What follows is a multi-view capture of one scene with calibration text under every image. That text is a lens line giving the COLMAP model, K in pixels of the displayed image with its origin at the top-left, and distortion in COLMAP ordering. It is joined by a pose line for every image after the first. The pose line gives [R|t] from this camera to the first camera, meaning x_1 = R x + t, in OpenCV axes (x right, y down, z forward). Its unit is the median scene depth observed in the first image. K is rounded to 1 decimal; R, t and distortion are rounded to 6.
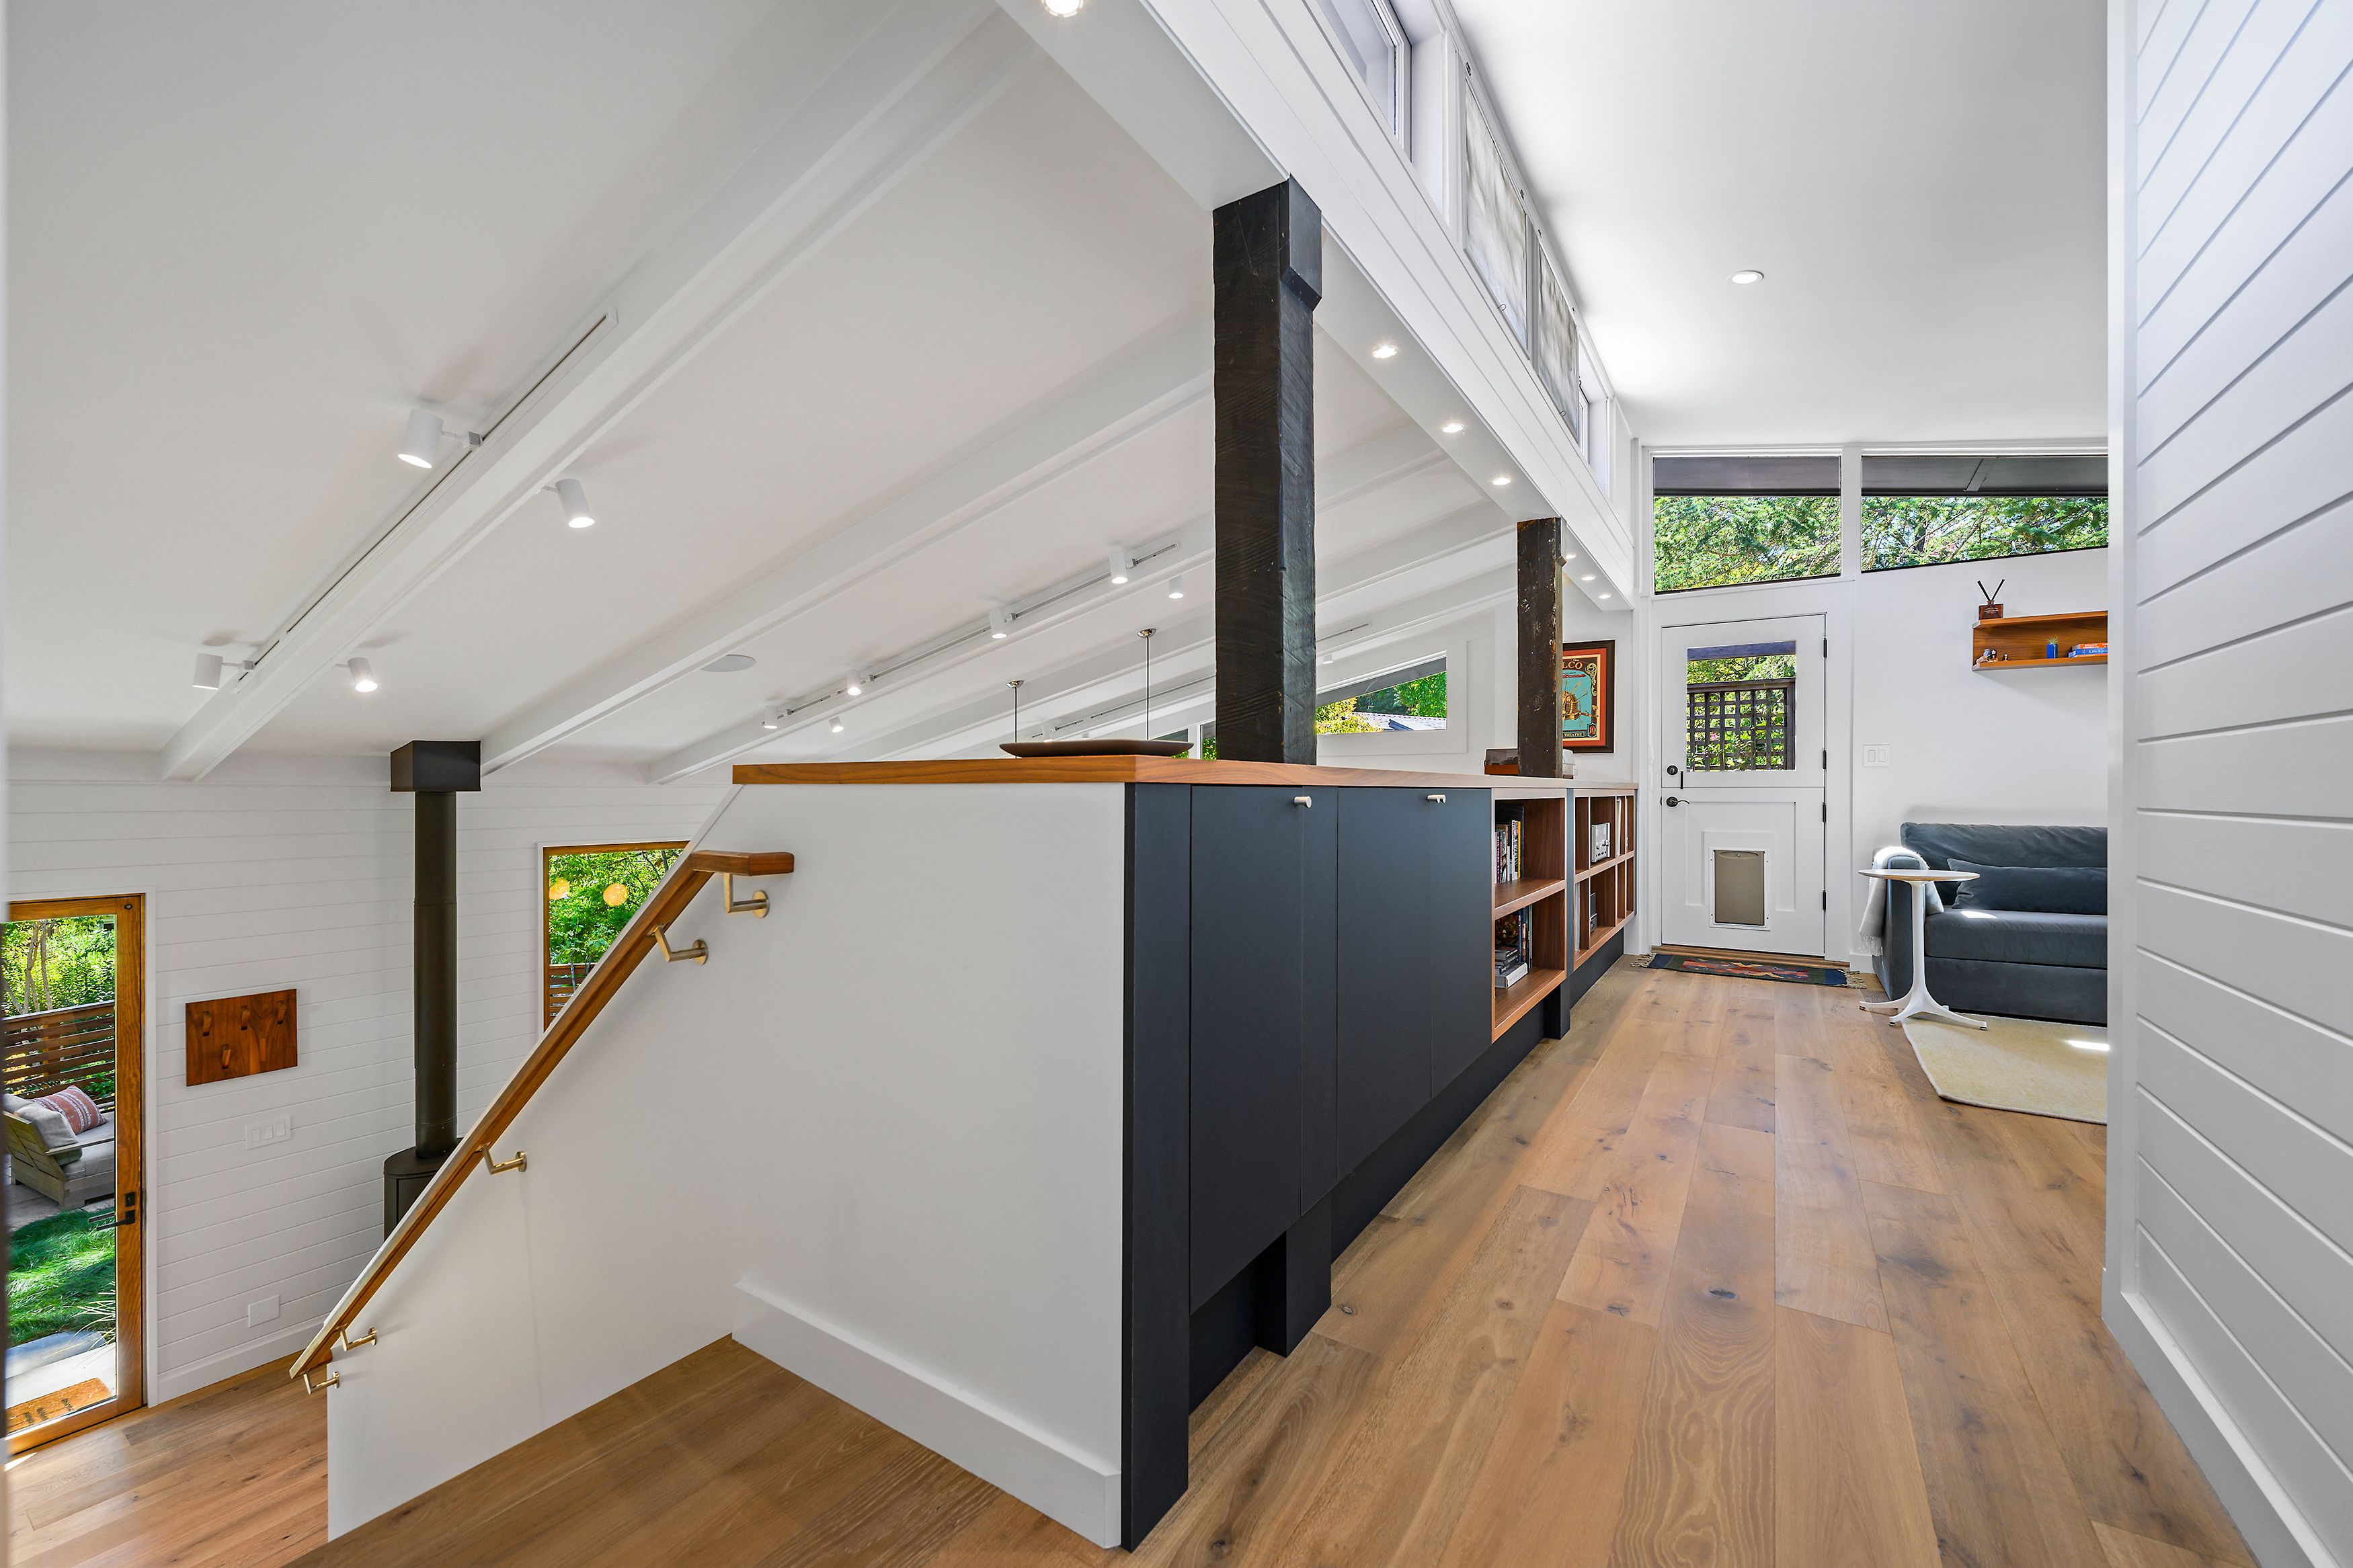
lens RADIAL K [[951.2, 0, 1162.6], [0, 951.2, 791.2], [0, 0, 1]] dist [-0.002015, 0.000014]
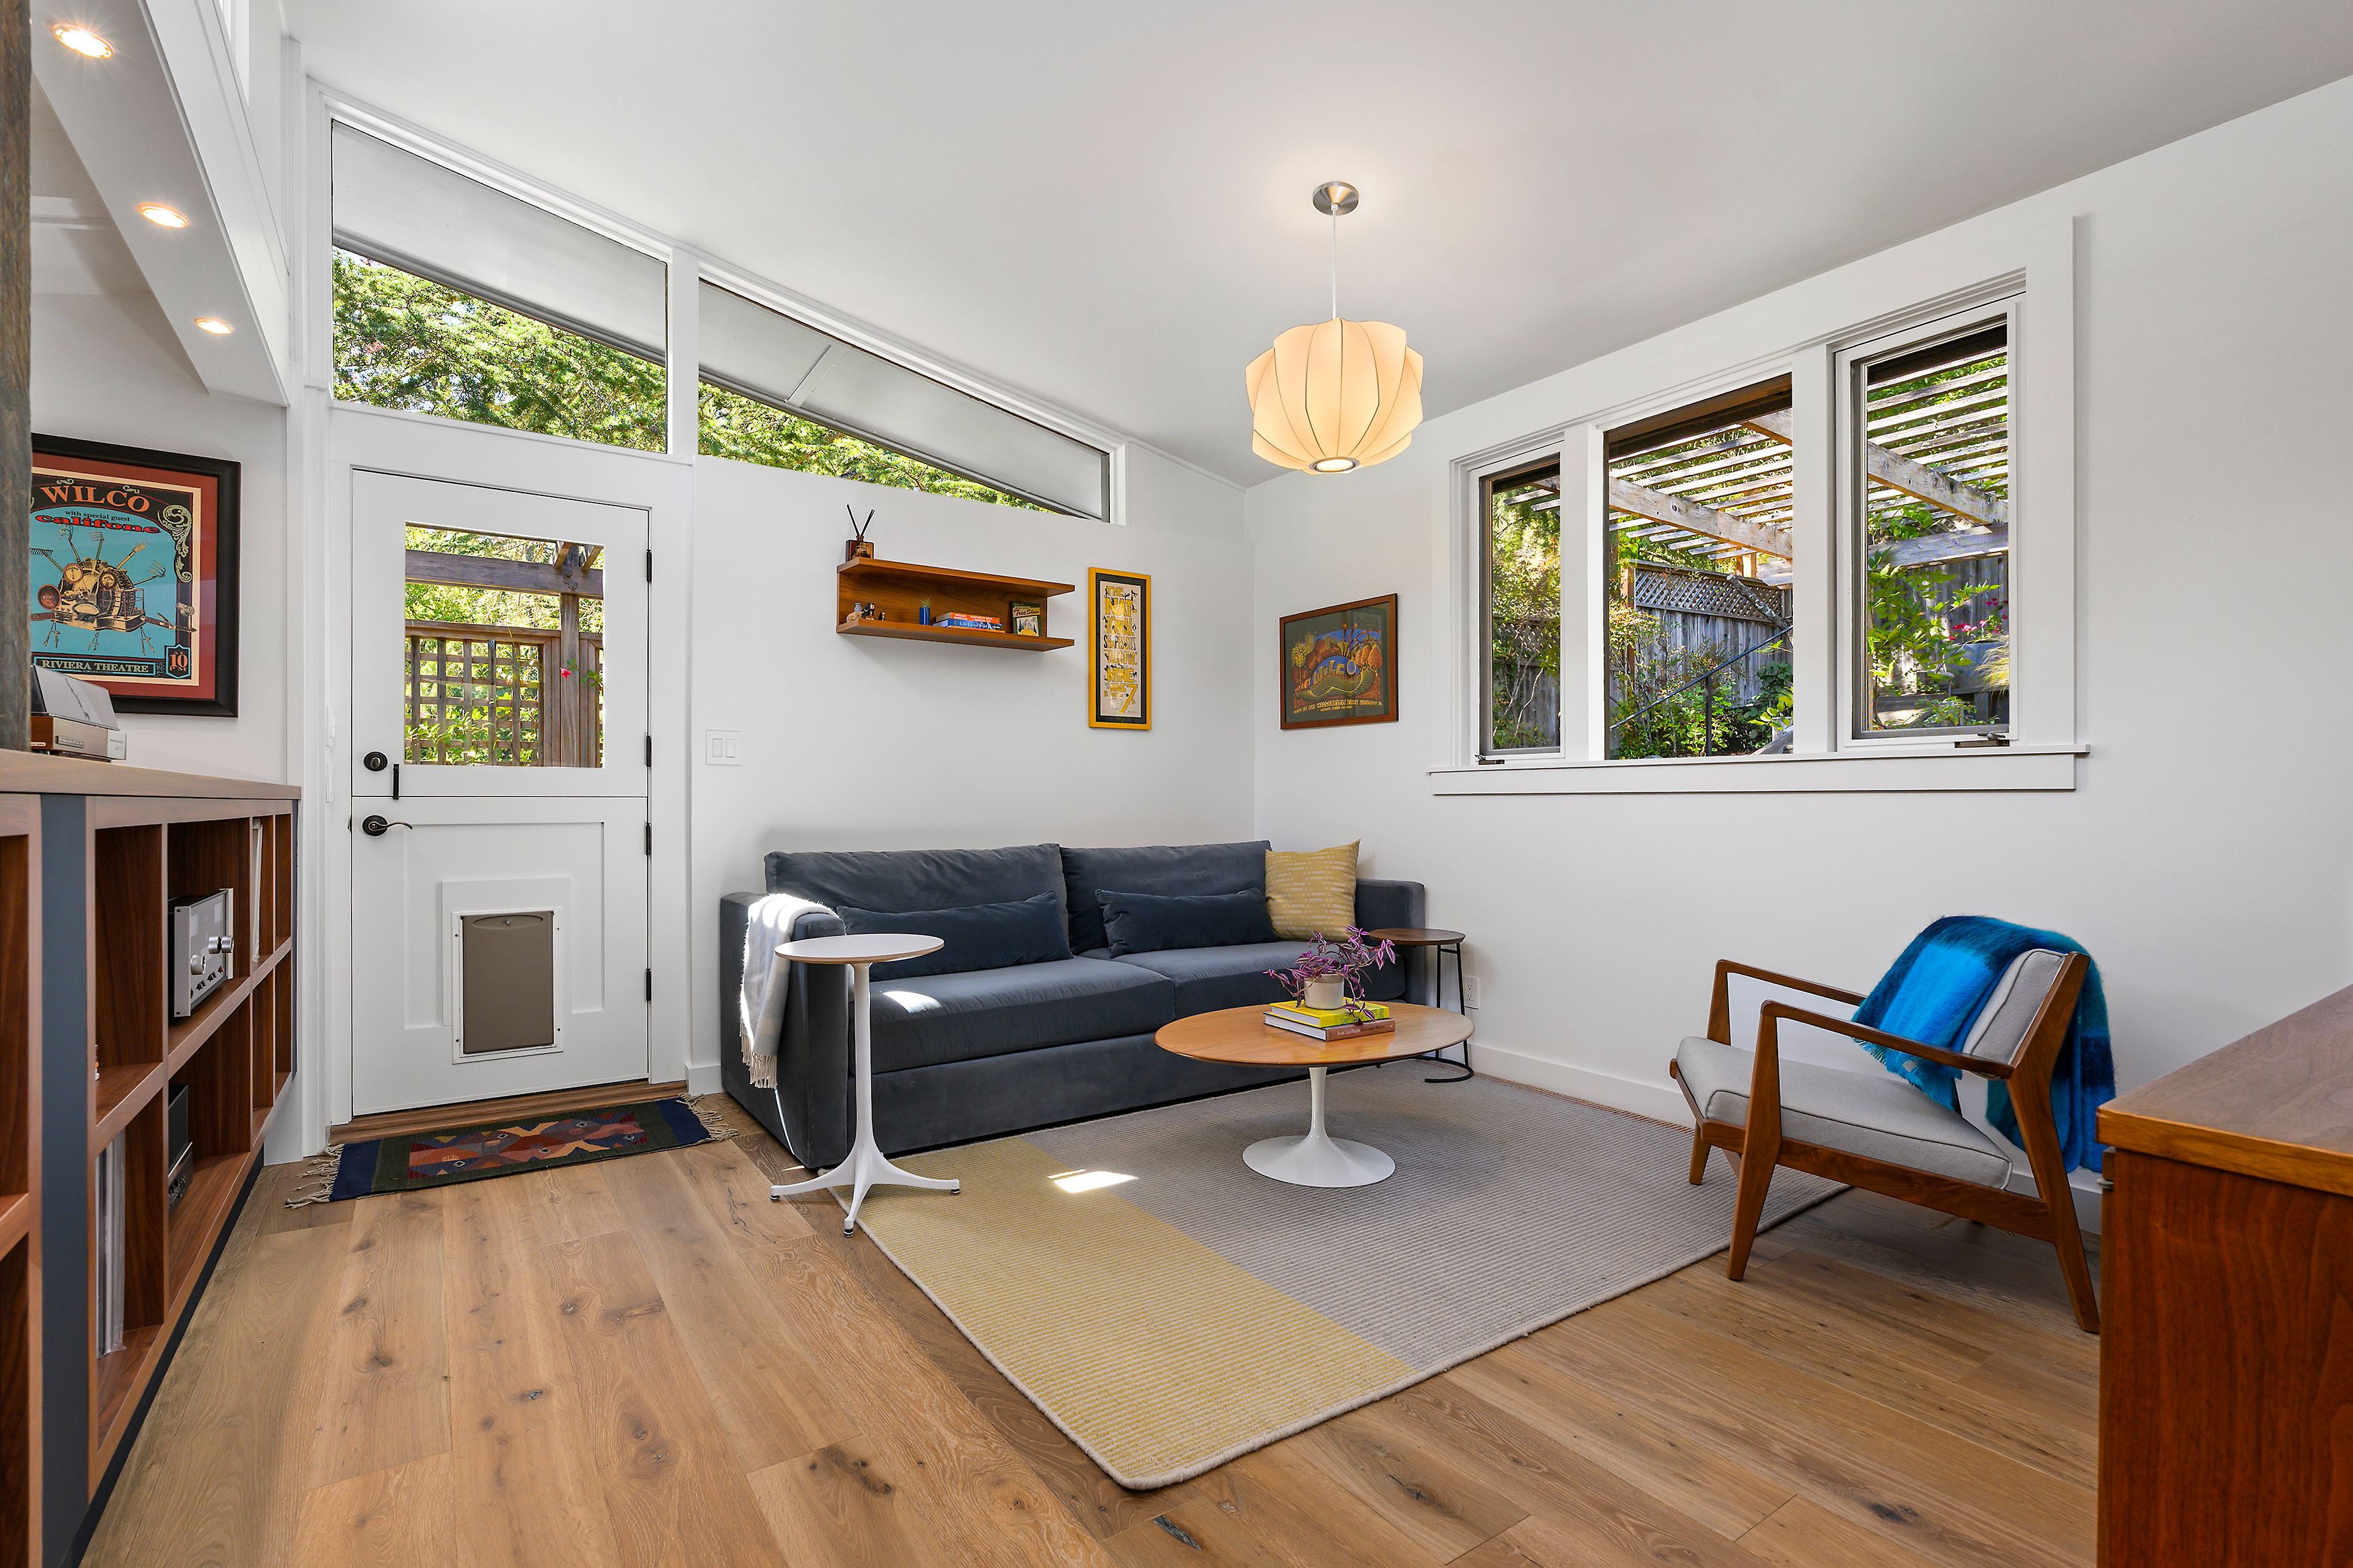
lens RADIAL K [[1045.9, 0, 1107.9], [0, 1045.9, 802.3], [0, 0, 1]] dist [-0.002050, -0.000228]
pose [[0.408499, -0.000670, 0.912758, 0.225184], [0.000320, 1.000000, 0.000591, -0.001143], [-0.912759, 0.000051, 0.408499, 0.495283]]
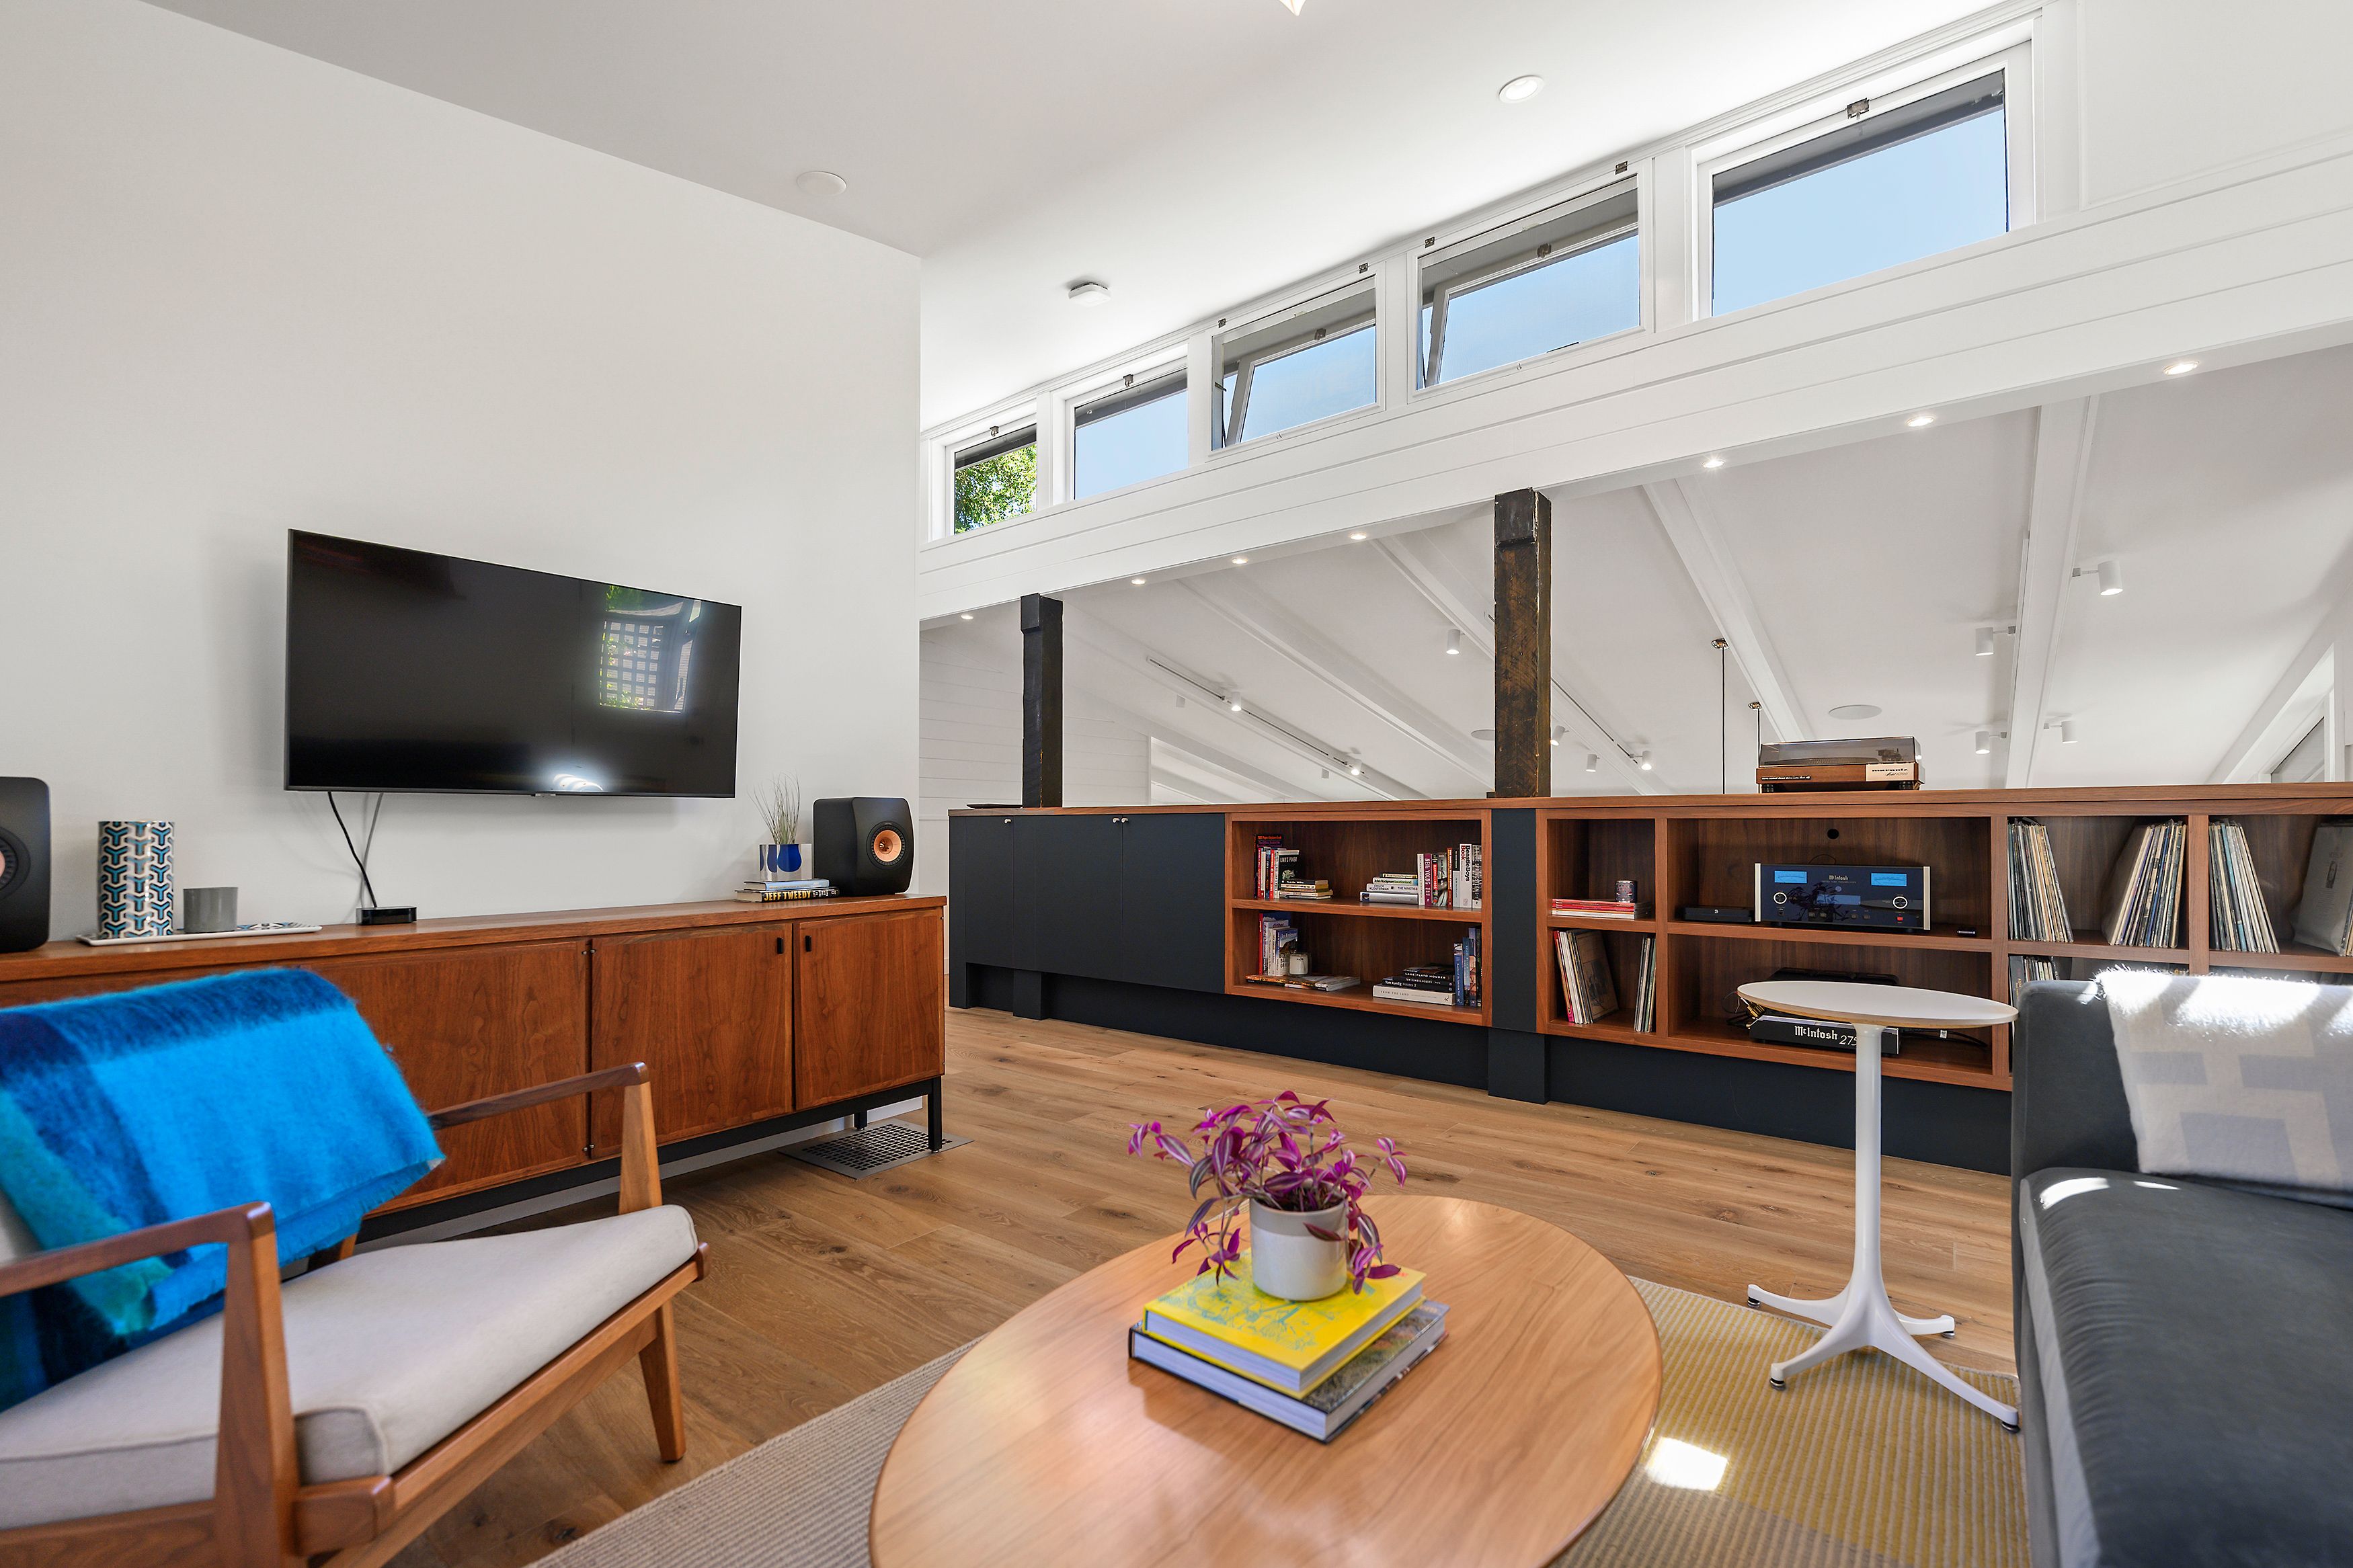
lens RADIAL K [[984.3, 0, 1199.4], [0, 984.3, 816.2], [0, 0, 1]] dist [-0.003336, -0.000254]
pose [[-0.097730, -0.013721, -0.995118, 1.020358], [0.000539, 0.999904, -0.013840, 0.011674], [0.995213, -0.001889, -0.097713, 0.622817]]
